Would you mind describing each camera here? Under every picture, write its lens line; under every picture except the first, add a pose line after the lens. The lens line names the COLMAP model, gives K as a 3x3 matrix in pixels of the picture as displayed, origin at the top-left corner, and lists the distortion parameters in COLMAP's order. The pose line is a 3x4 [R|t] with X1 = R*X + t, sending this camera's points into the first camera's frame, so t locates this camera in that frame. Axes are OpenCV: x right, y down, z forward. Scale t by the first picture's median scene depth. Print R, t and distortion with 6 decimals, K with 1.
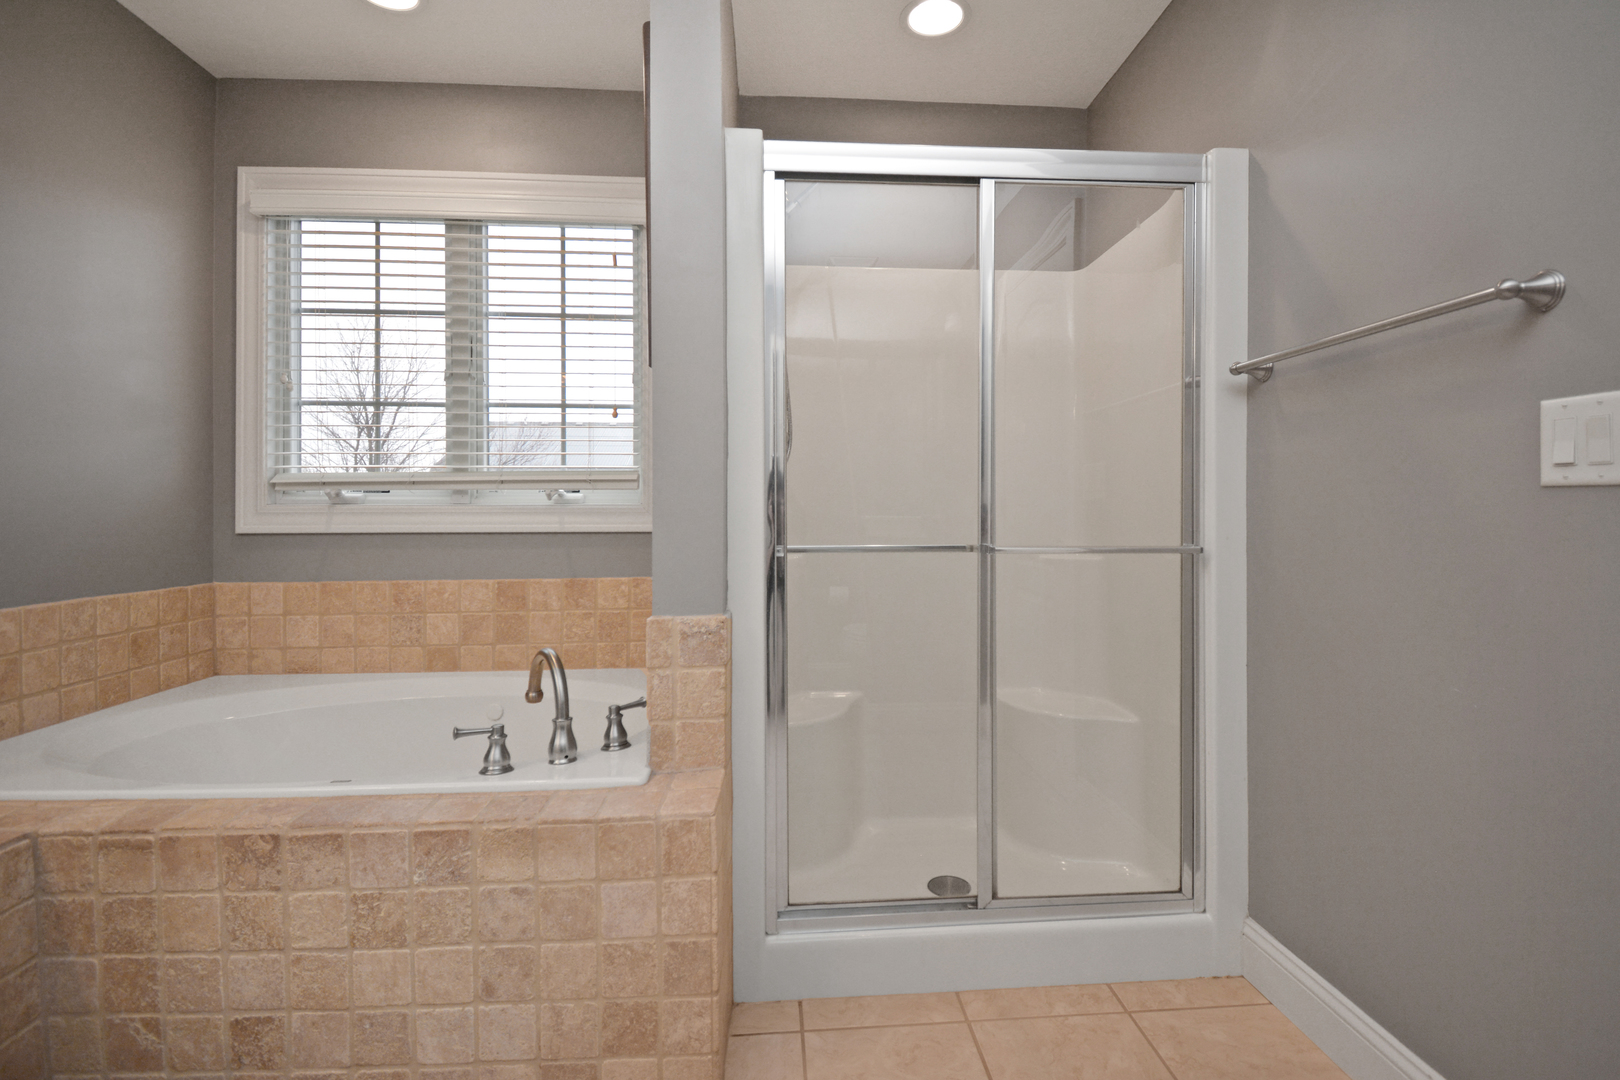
lens RADIAL K [[743.8, 0, 810.3], [0, 743.8, 499.8], [0, 0, 1]] dist [0.002440, -0.017517]
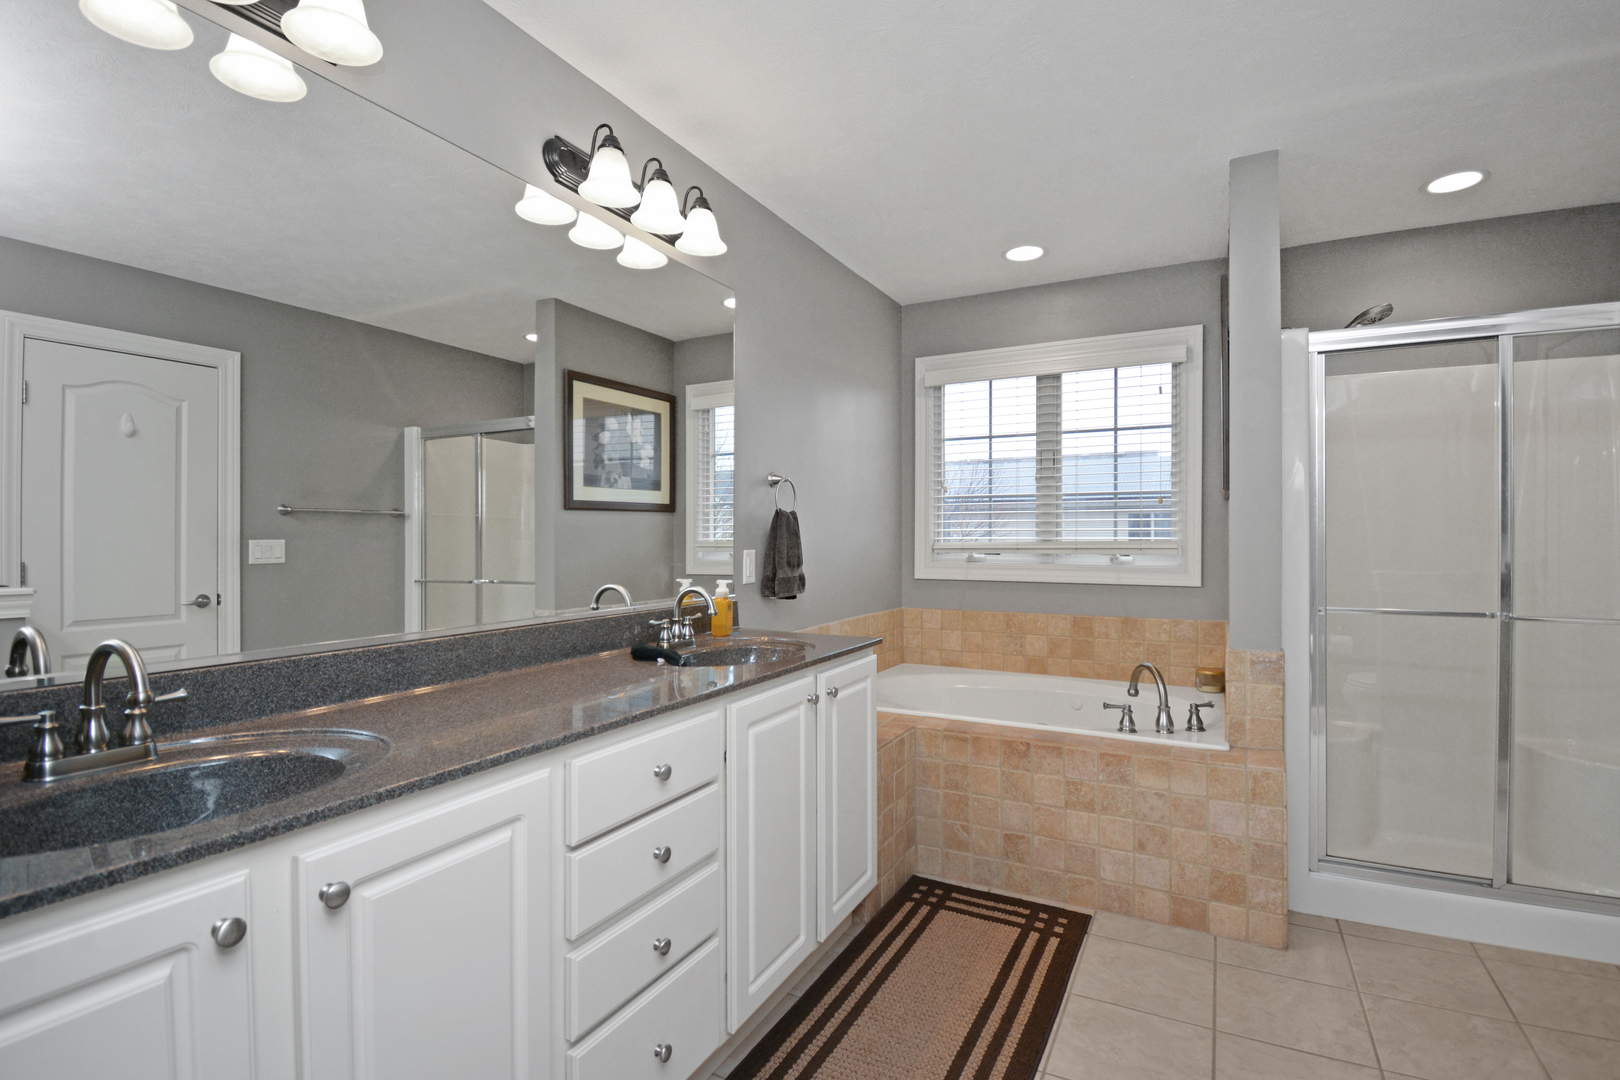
lens RADIAL K [[744.0, 0, 814.7], [0, 744.0, 530.1], [0, 0, 1]] dist [0.011102, -0.022644]
pose [[0.852993, 0.000259, -0.521923, -0.144154], [0.000206, 1.000000, 0.000833, -0.103207], [0.521923, -0.000818, 0.852992, -0.864954]]
